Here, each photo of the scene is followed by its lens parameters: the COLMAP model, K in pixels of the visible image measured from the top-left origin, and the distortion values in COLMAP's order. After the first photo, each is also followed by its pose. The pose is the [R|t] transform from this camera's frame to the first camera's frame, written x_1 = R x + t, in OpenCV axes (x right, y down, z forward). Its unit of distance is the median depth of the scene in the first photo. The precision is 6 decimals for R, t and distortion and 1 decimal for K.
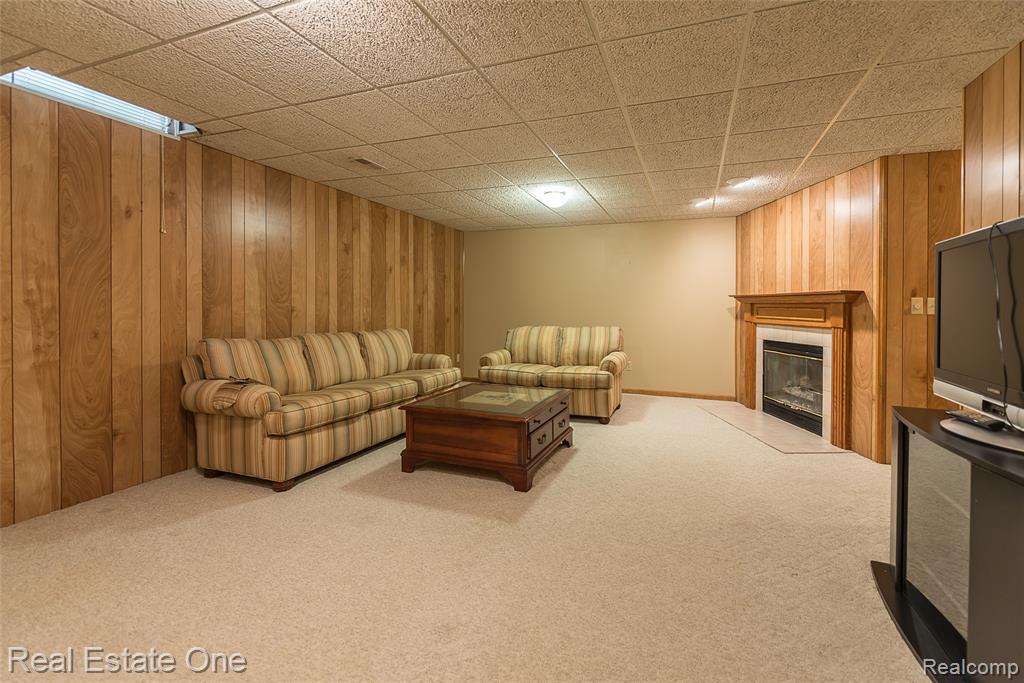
lens RADIAL K [[415.0, 0, 553.9], [0, 415.0, 311.8], [0, 0, 1]] dist [0.003551, 0.000225]
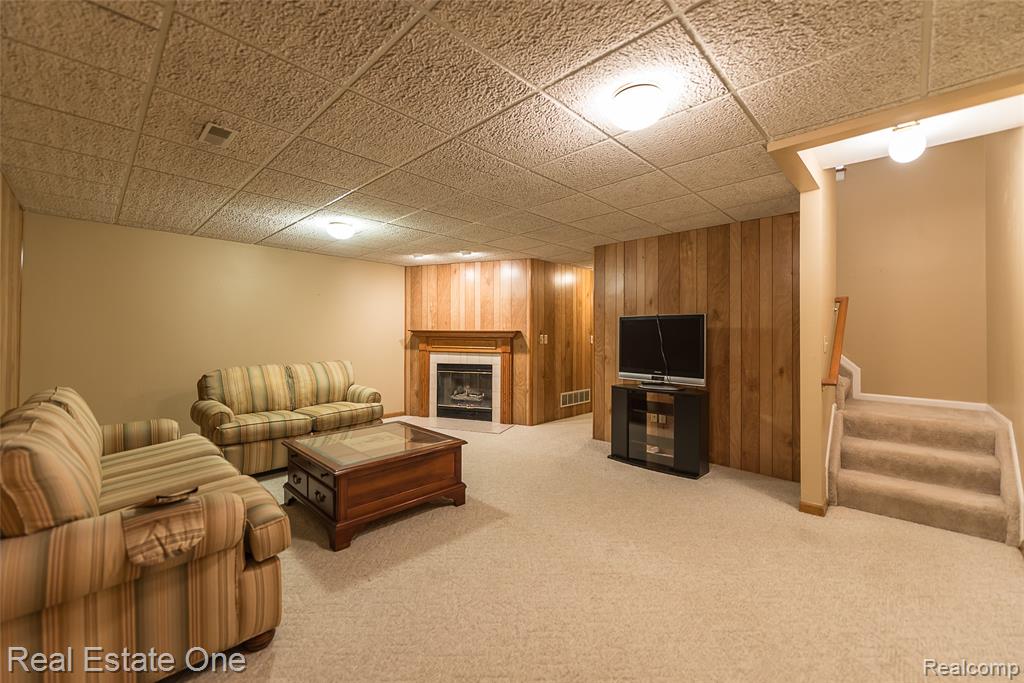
lens RADIAL K [[415.0, 0, 504.5], [0, 415.0, 331.6], [0, 0, 1]] dist [0.003551, 0.000225]
pose [[0.424333, 0.003019, 0.905501, -0.773968], [0.007871, 0.999944, -0.007023, -0.031843], [-0.905472, 0.010108, 0.424285, 0.278916]]
